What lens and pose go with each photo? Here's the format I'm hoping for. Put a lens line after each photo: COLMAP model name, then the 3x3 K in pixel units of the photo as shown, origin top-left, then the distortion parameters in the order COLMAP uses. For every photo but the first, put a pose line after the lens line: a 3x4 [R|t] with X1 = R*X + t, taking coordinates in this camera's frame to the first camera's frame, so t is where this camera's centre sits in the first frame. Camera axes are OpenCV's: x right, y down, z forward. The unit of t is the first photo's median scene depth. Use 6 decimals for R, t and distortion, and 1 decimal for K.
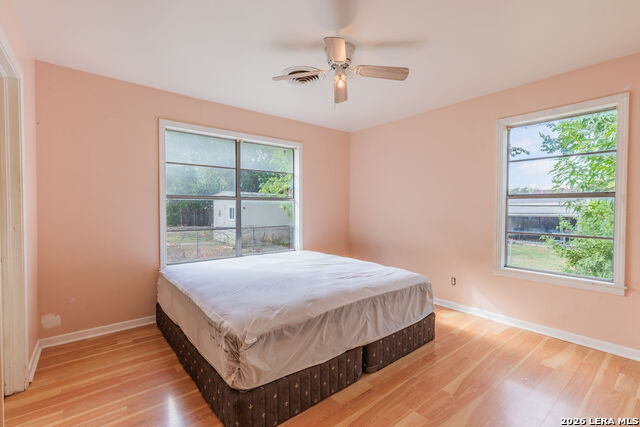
lens RADIAL K [[288.6, 0, 320.0], [0, 288.6, 213.5], [0, 0, 1]] dist [0.011492, -0.000428]
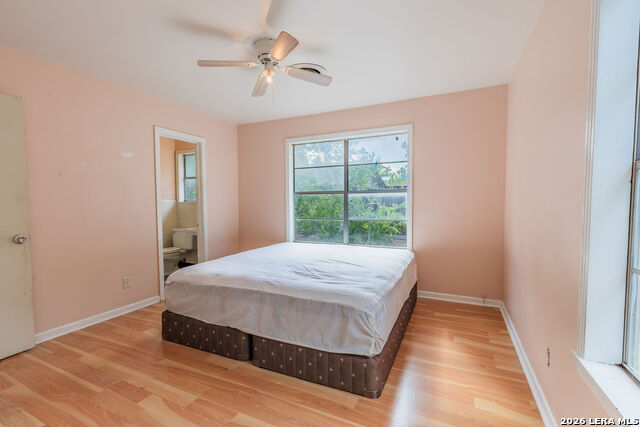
lens RADIAL K [[281.8, 0, 321.2], [0, 281.8, 219.1], [0, 0, 1]] dist [-0.000374, -0.000112]
pose [[0.442088, 0.048171, -0.895677, 1.033630], [-0.012555, 0.998791, 0.047520, -0.001667], [0.896884, -0.009763, 0.442159, 0.715832]]
